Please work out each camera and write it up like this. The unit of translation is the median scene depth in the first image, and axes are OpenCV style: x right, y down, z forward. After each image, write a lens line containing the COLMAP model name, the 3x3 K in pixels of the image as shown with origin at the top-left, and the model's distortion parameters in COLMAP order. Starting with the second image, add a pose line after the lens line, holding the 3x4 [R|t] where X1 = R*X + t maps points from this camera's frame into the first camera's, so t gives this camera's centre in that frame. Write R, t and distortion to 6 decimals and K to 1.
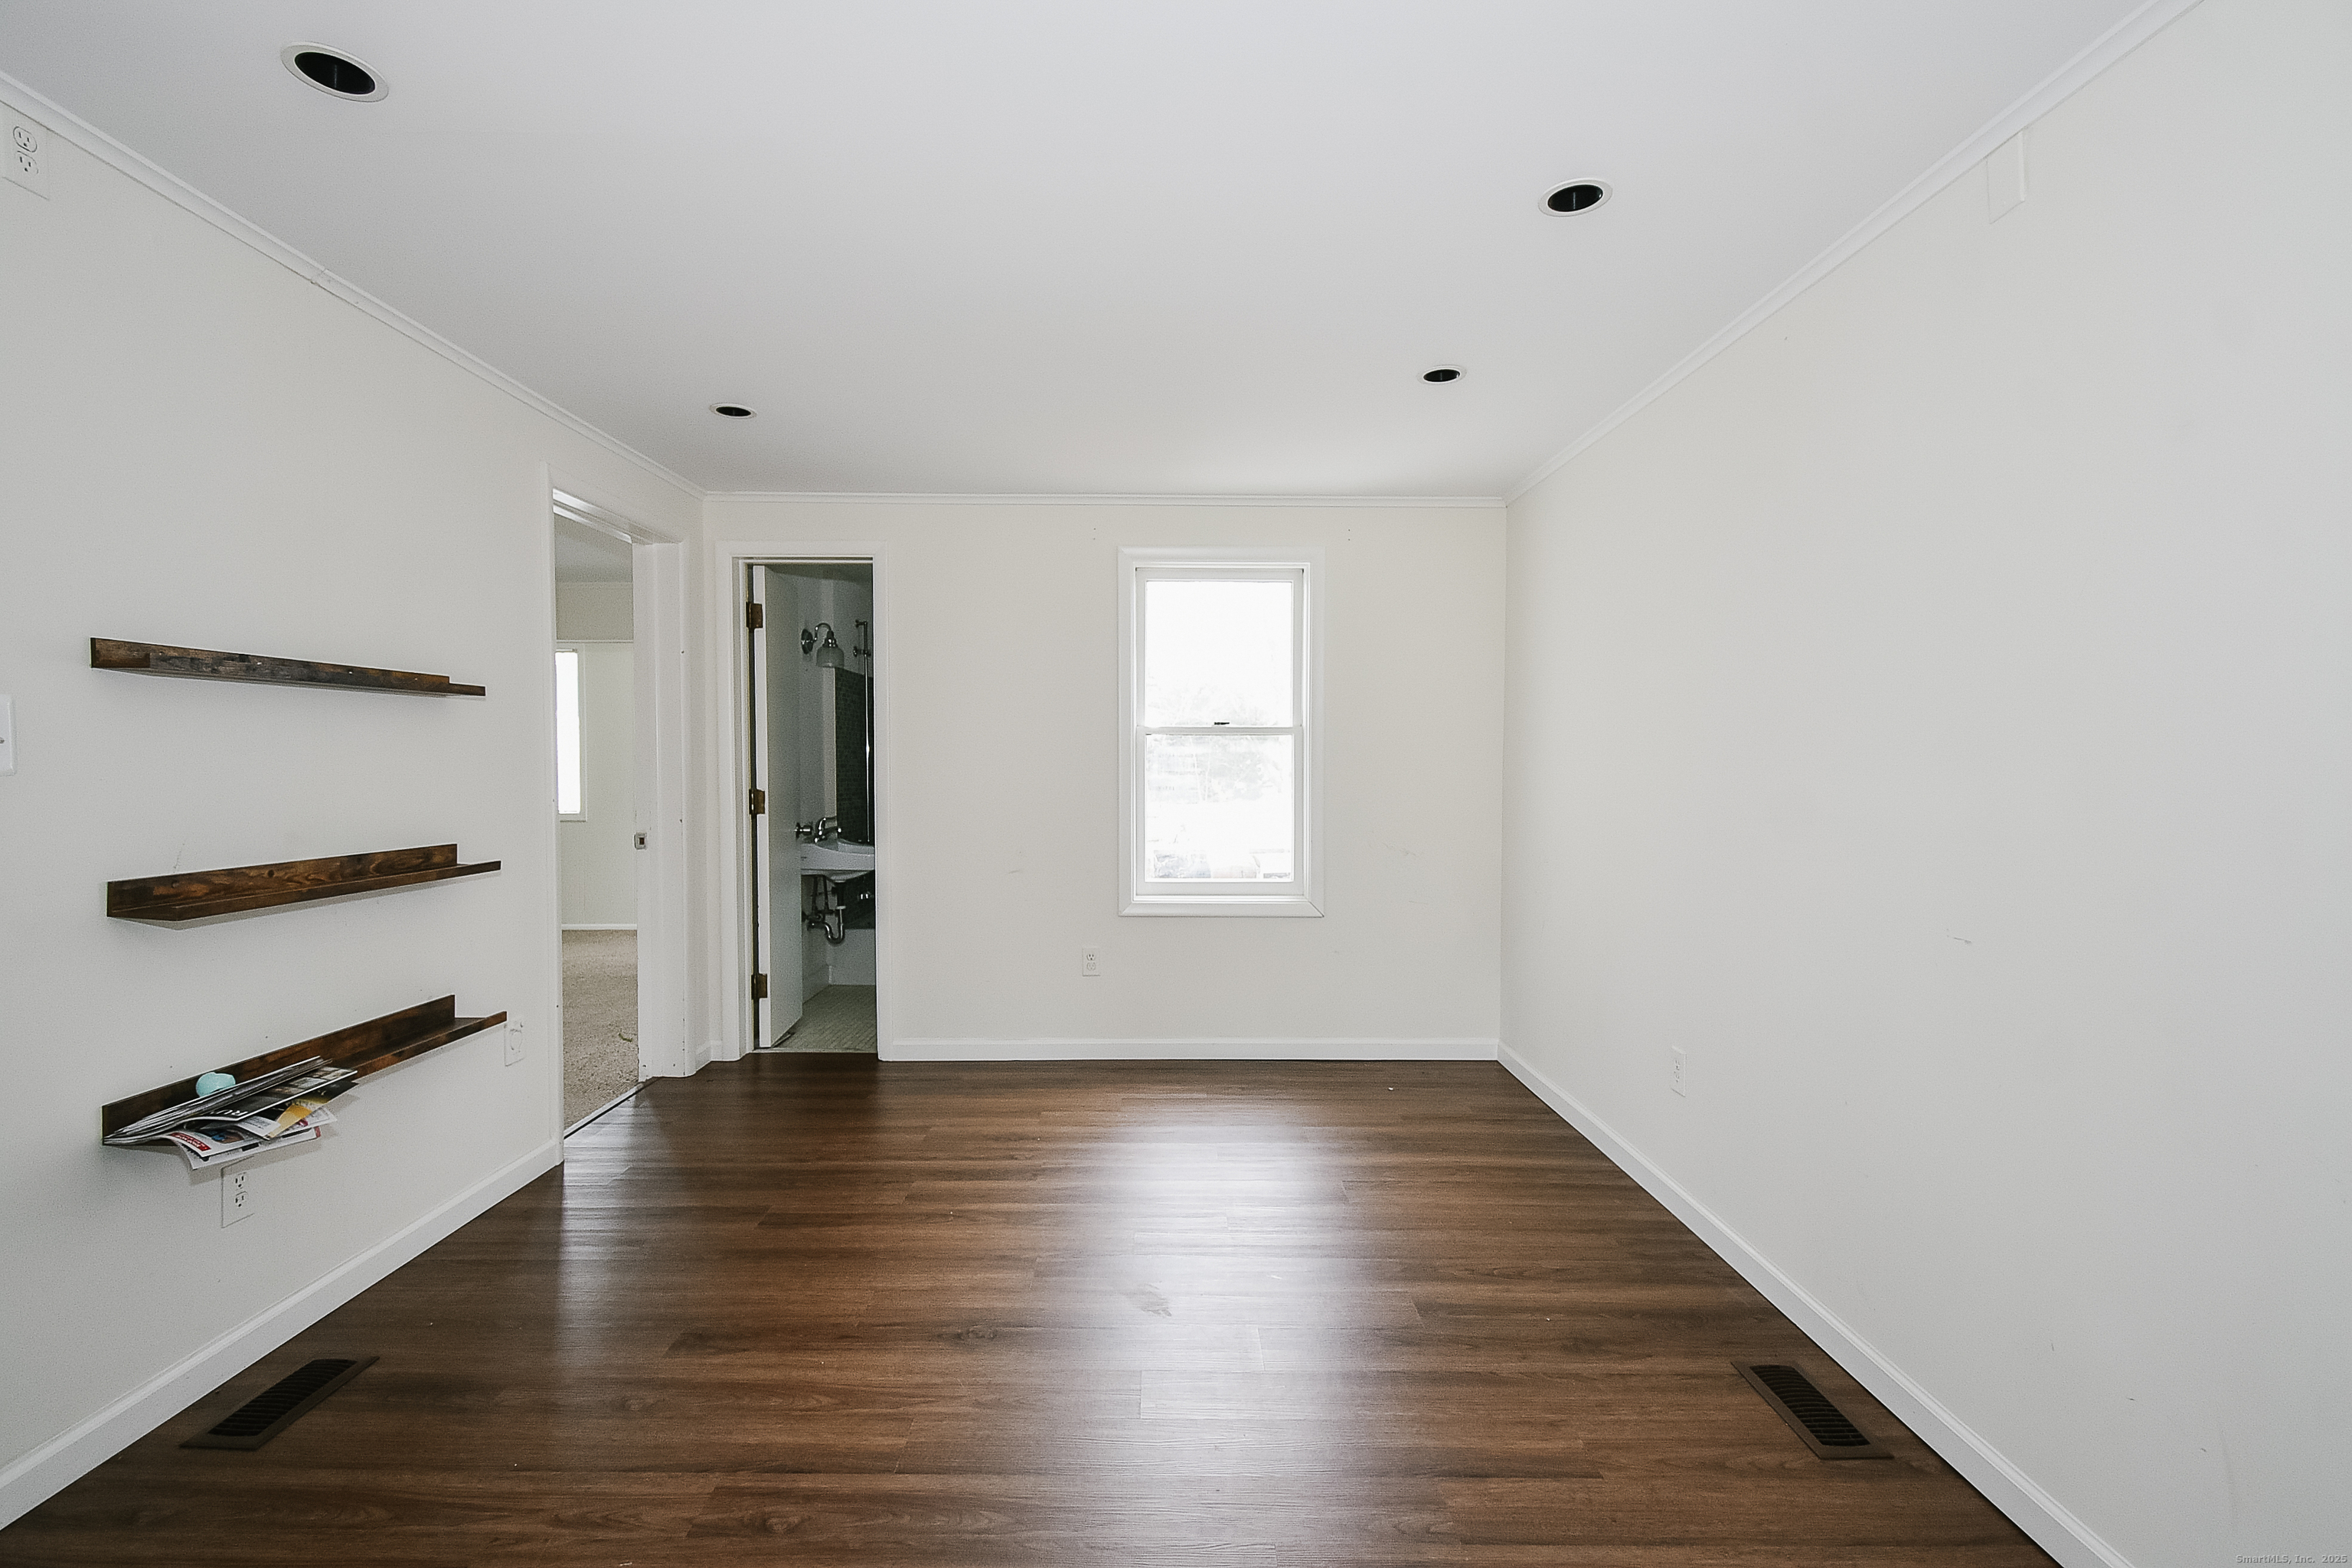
lens RADIAL K [[1054.0, 0, 1177.5], [0, 1054.0, 787.9], [0, 0, 1]] dist [0.001791, -0.000439]
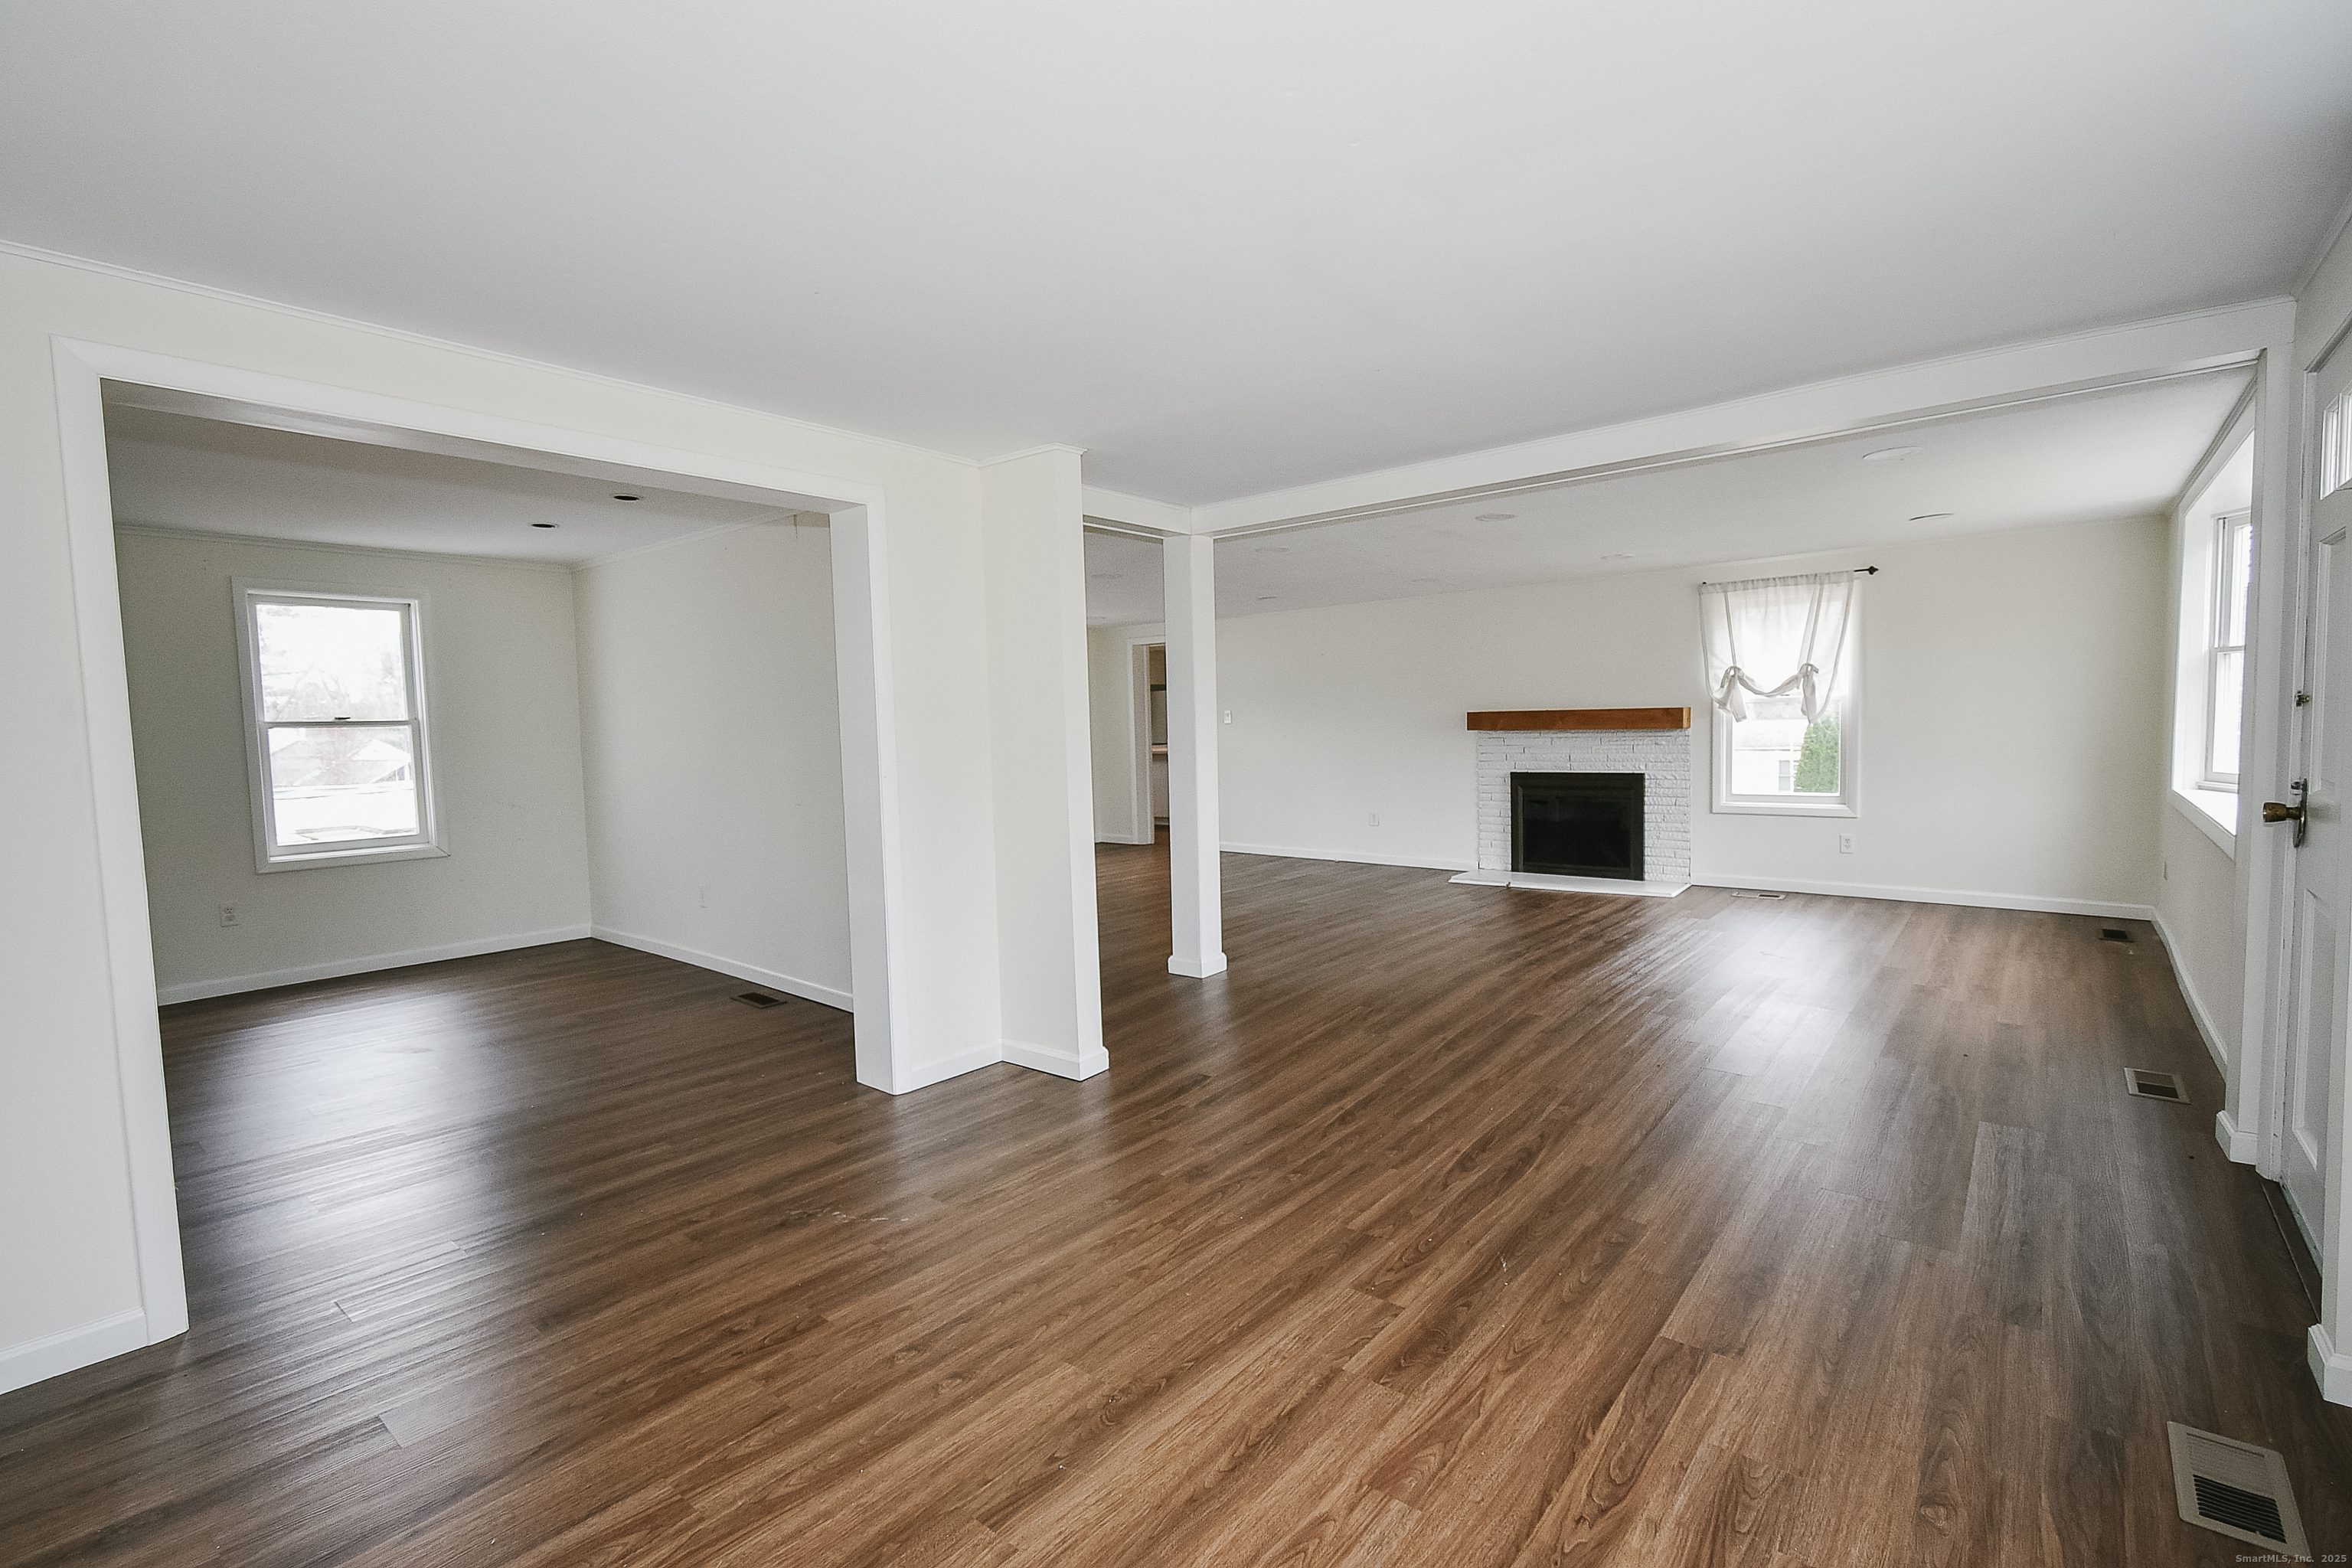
lens RADIAL K [[1054.0, 0, 1181.1], [0, 1054.0, 771.1], [0, 0, 1]] dist [0.001791, -0.000439]
pose [[0.656311, -0.055896, 0.752417, -0.263156], [0.052940, 0.998206, 0.027978, 0.021940], [-0.752631, 0.021470, 0.658093, -0.630928]]
